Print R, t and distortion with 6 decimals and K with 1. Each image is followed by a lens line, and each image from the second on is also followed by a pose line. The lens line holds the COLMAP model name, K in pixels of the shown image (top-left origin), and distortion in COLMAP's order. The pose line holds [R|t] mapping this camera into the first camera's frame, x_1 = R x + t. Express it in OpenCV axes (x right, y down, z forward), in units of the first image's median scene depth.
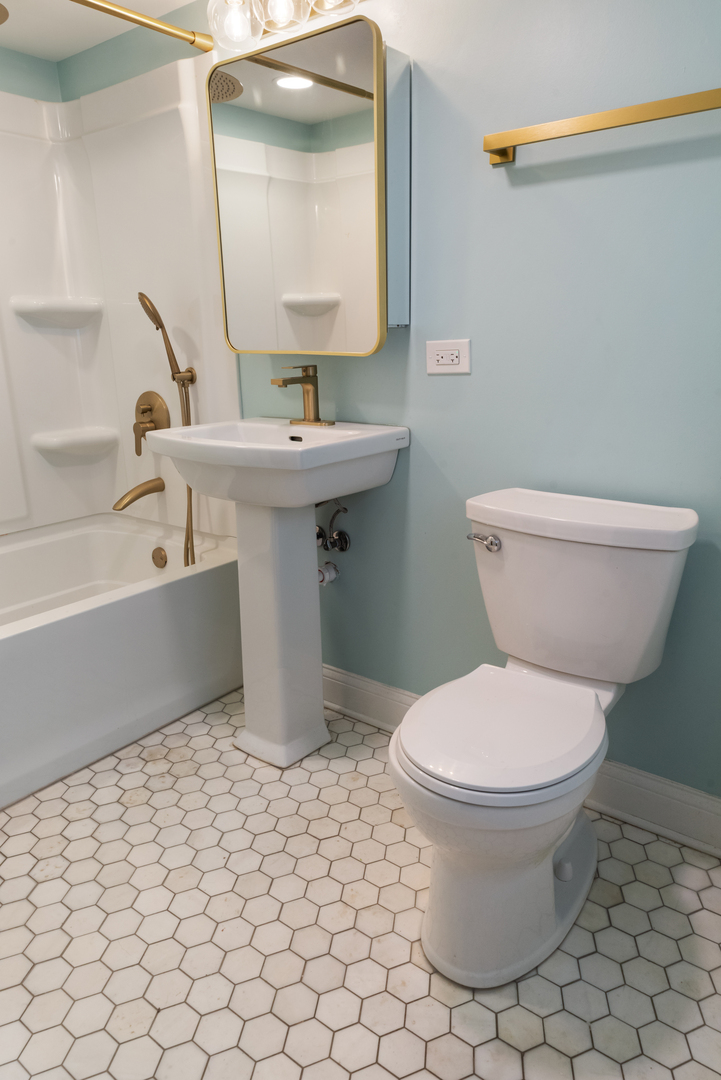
lens RADIAL K [[765.8, 0, 386.7], [0, 765.8, 553.5], [0, 0, 1]] dist [0.020150, -0.011995]
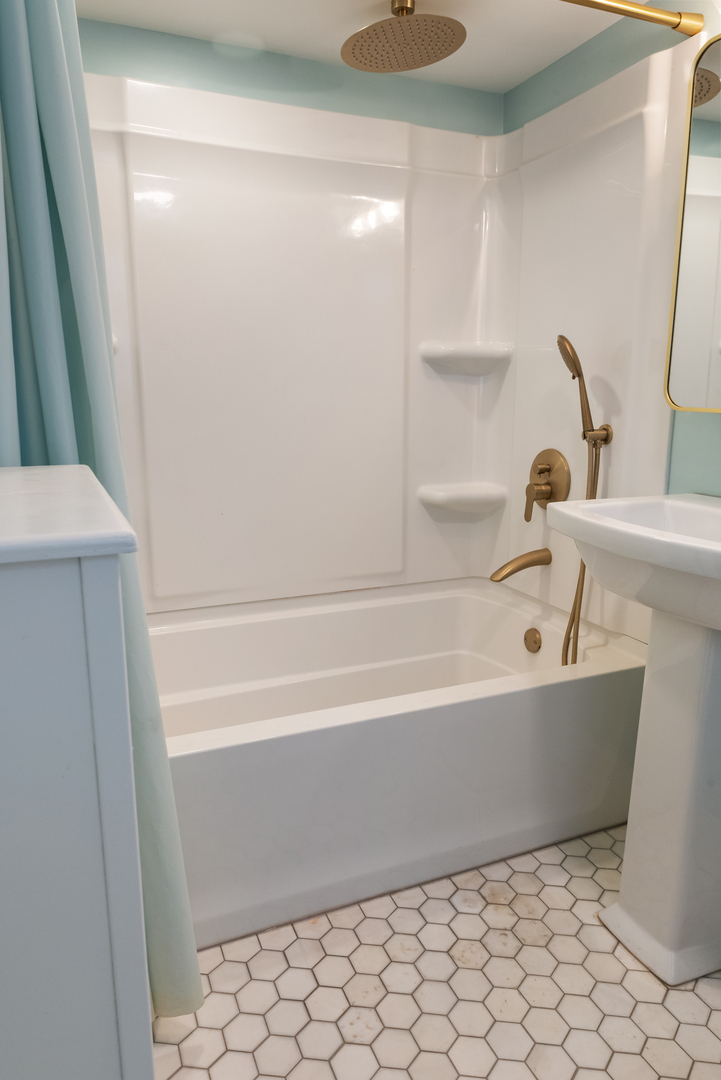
lens RADIAL K [[765.8, 0, 361.1], [0, 765.8, 542.2], [0, 0, 1]] dist [0.020150, -0.011995]
pose [[0.872816, 0.117891, -0.473597, -0.081822], [-0.150574, 0.988096, -0.031537, -0.053557], [0.464241, 0.098838, 0.880177, 0.171468]]
